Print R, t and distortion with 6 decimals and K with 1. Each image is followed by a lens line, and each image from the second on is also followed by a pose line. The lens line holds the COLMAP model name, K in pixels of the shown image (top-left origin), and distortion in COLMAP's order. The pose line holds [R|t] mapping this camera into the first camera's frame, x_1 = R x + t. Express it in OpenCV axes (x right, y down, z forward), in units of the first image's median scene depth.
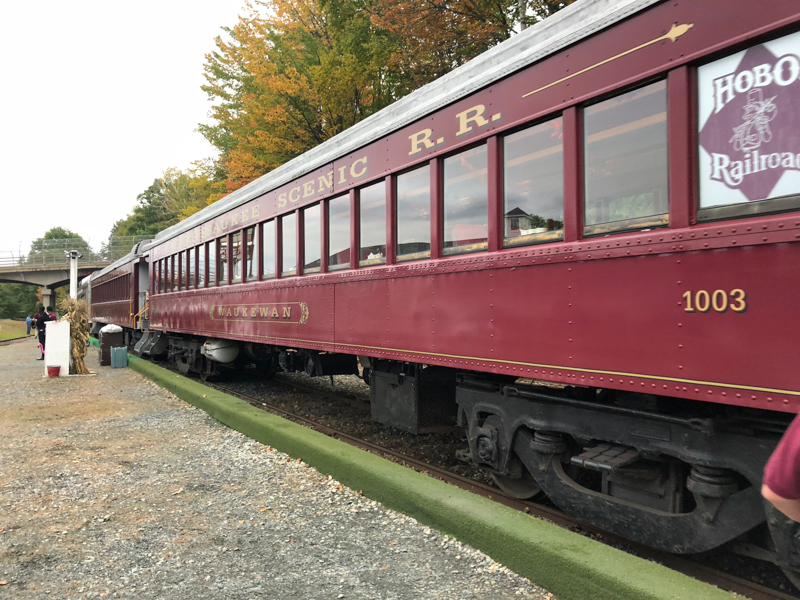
lens RADIAL K [[653.9, 0, 399.4], [0, 653.9, 296.3], [0, 0, 1]] dist [0.024851, 0.000411]
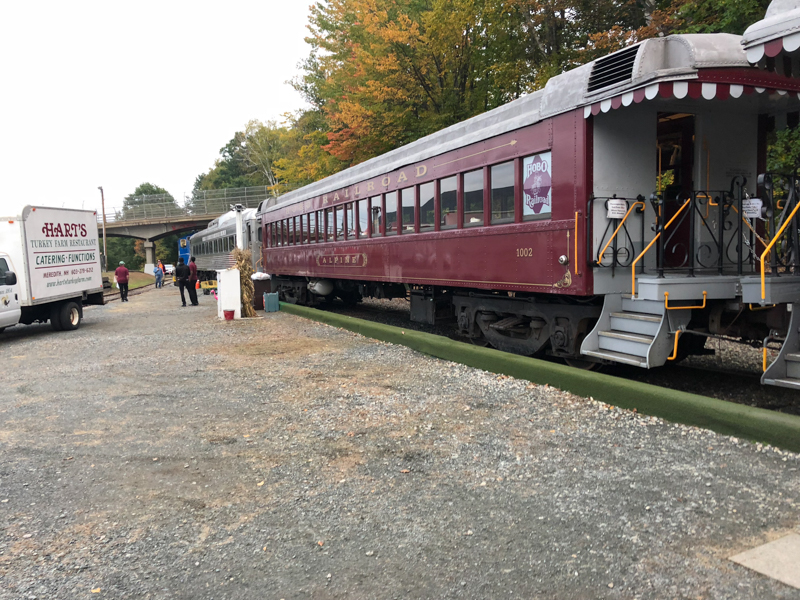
lens RADIAL K [[653.9, 0, 385.1], [0, 653.9, 294.9], [0, 0, 1]] dist [0.024851, 0.000411]
pose [[0.993878, -0.015105, -0.109443, -0.198462], [0.023776, 0.996642, 0.078357, 0.001106], [0.107892, -0.080479, 0.990900, -0.084092]]
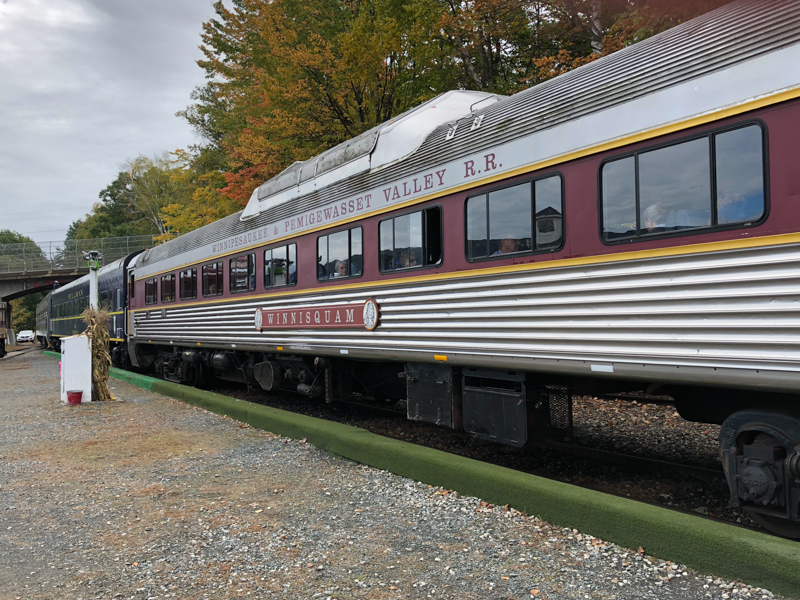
lens RADIAL K [[744.1, 0, 395.4], [0, 744.1, 287.7], [0, 0, 1]] dist [0.012288, 0.000000]
pose [[0.999628, -0.019794, 0.018768, -0.192825], [0.020187, 0.999577, -0.020949, 0.005911], [-0.018345, 0.021320, 0.999604, 0.080432]]
